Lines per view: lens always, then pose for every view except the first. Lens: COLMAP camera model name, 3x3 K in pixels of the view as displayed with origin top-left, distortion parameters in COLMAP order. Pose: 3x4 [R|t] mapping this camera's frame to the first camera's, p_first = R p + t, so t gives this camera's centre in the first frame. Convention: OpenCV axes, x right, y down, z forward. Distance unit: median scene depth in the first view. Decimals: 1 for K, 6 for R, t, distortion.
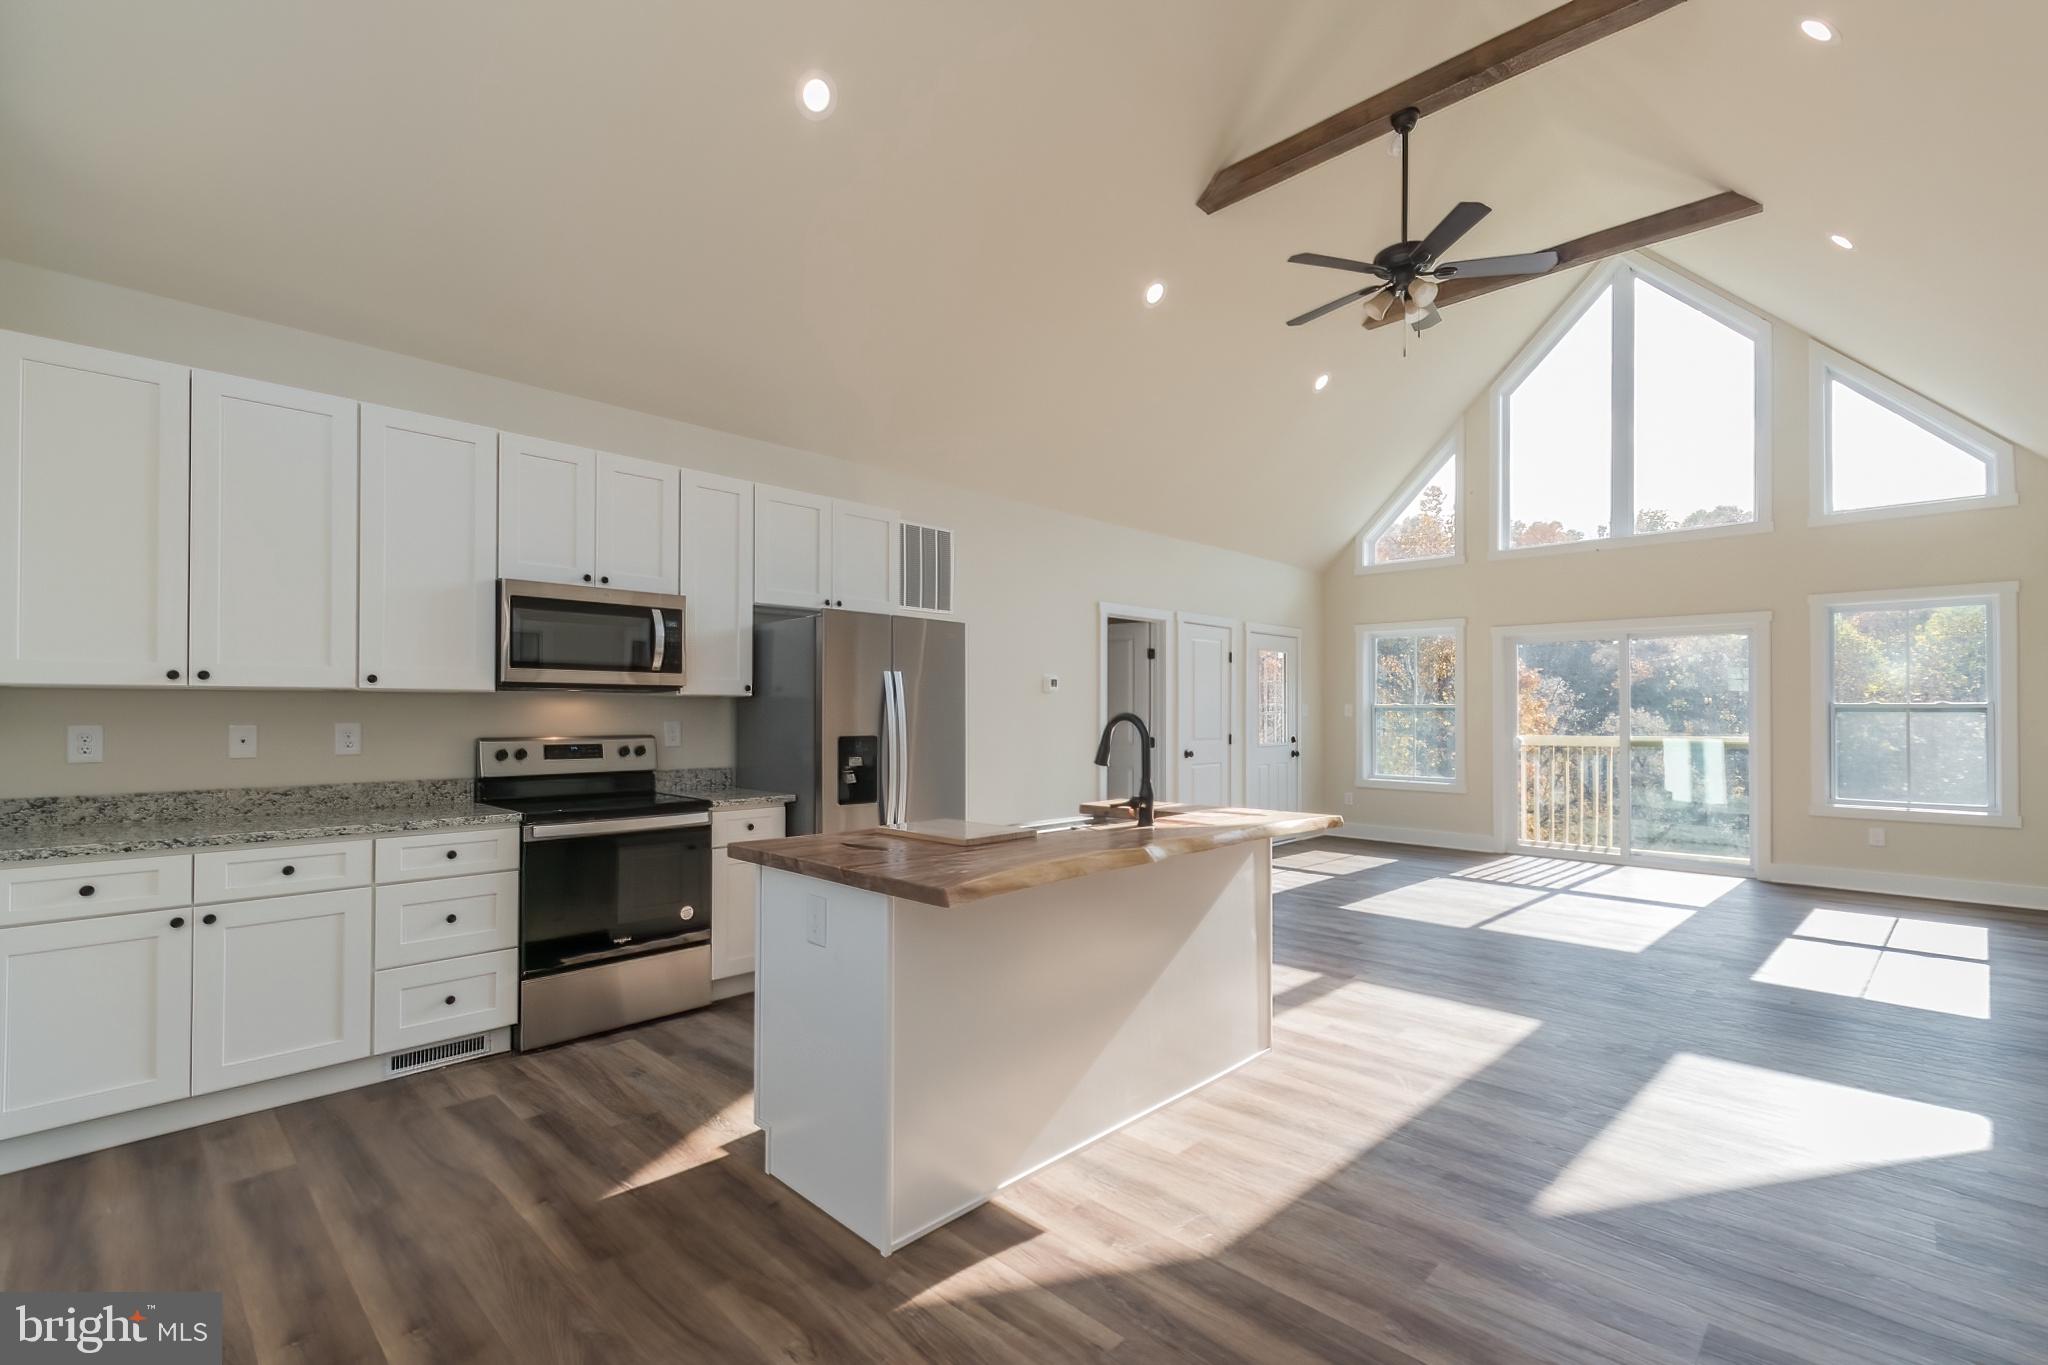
lens RADIAL K [[908.9, 0, 1009.1], [0, 908.9, 700.4], [0, 0, 1]] dist [0.008096, -0.002564]
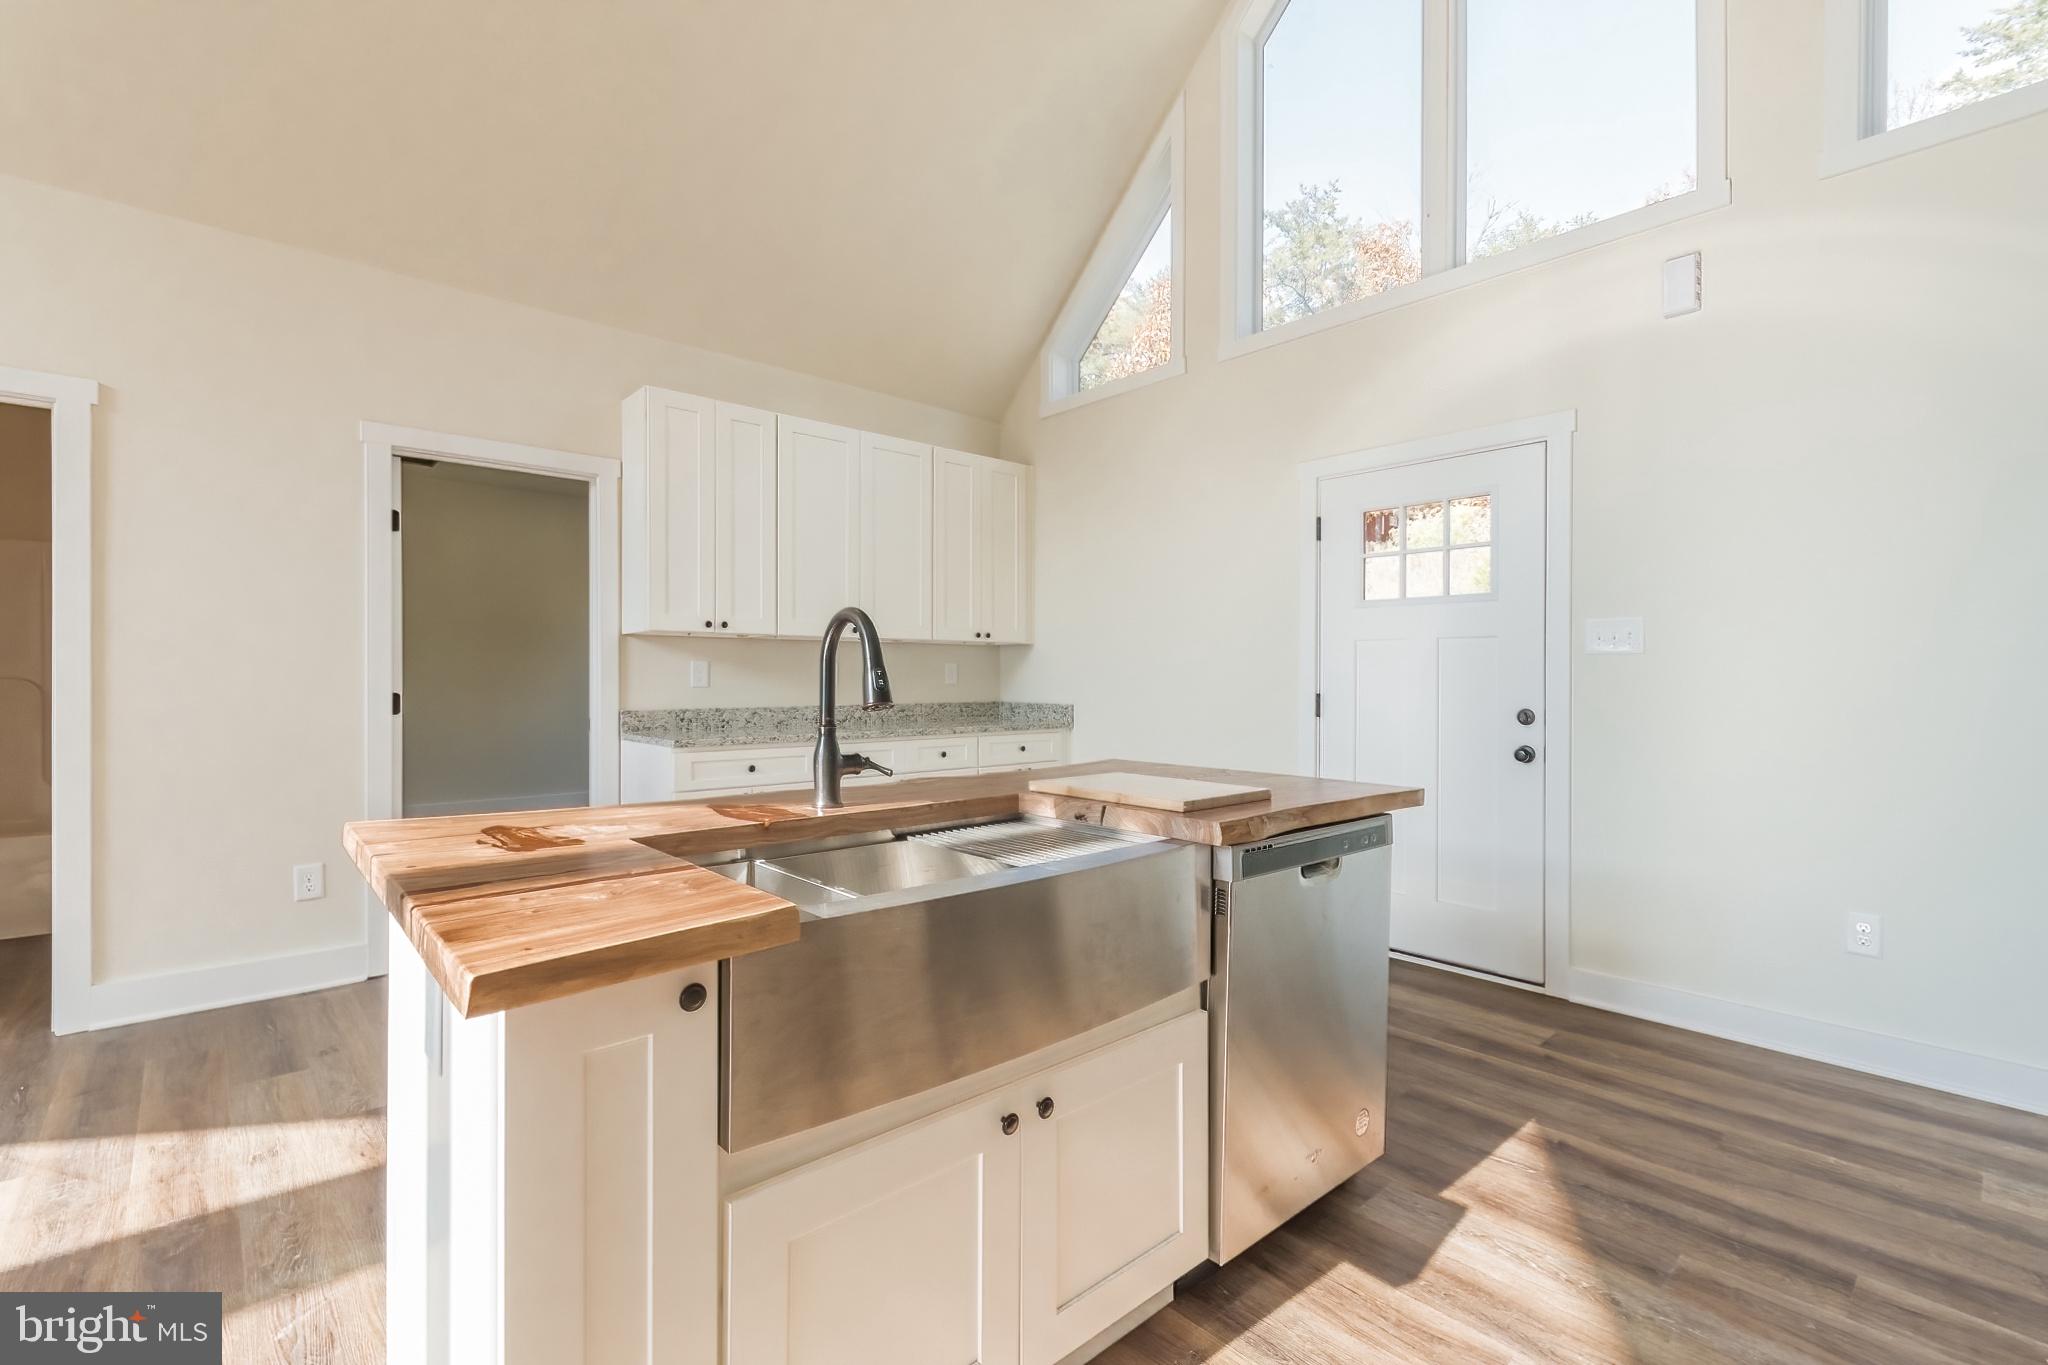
lens RADIAL K [[908.9, 0, 1012.7], [0, 908.9, 675.3], [0, 0, 1]] dist [0.008096, -0.002564]
pose [[-0.997928, -0.005346, 0.064118, -0.000786], [-0.006107, 0.999913, -0.011667, 0.043511], [-0.064050, -0.012034, -0.997874, 1.125675]]
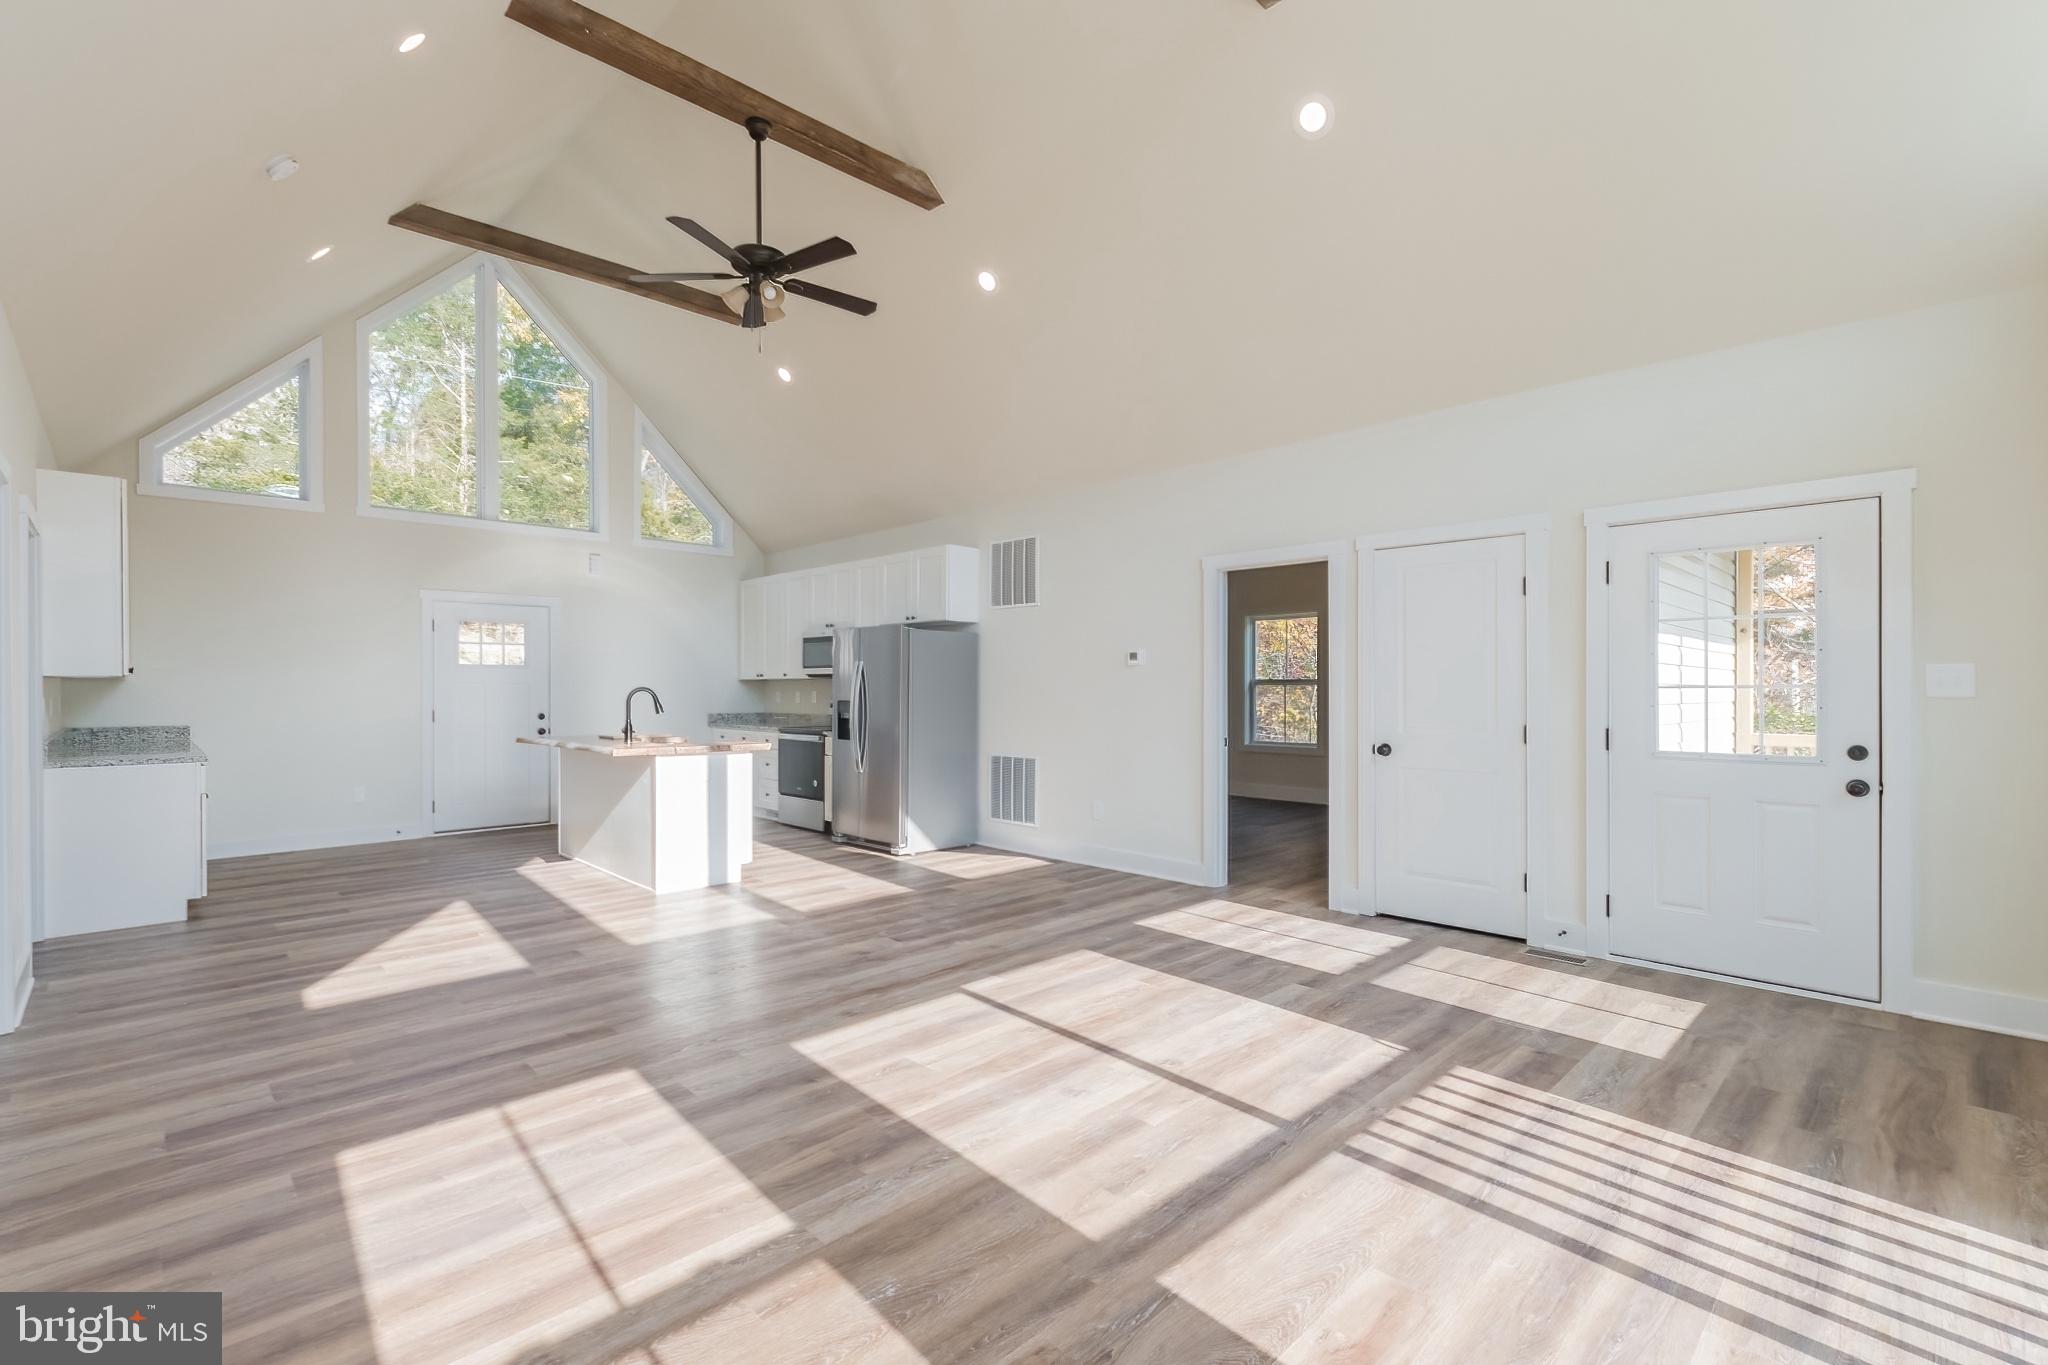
lens RADIAL K [[908.9, 0, 1024.5], [0, 908.9, 680.7], [0, 0, 1]] dist [0.008096, -0.002564]
pose [[-0.016607, -0.011858, -0.999792, 1.549709], [0.011308, 0.999863, -0.012047, 0.026570], [0.999798, -0.011506, -0.016471, 1.373109]]
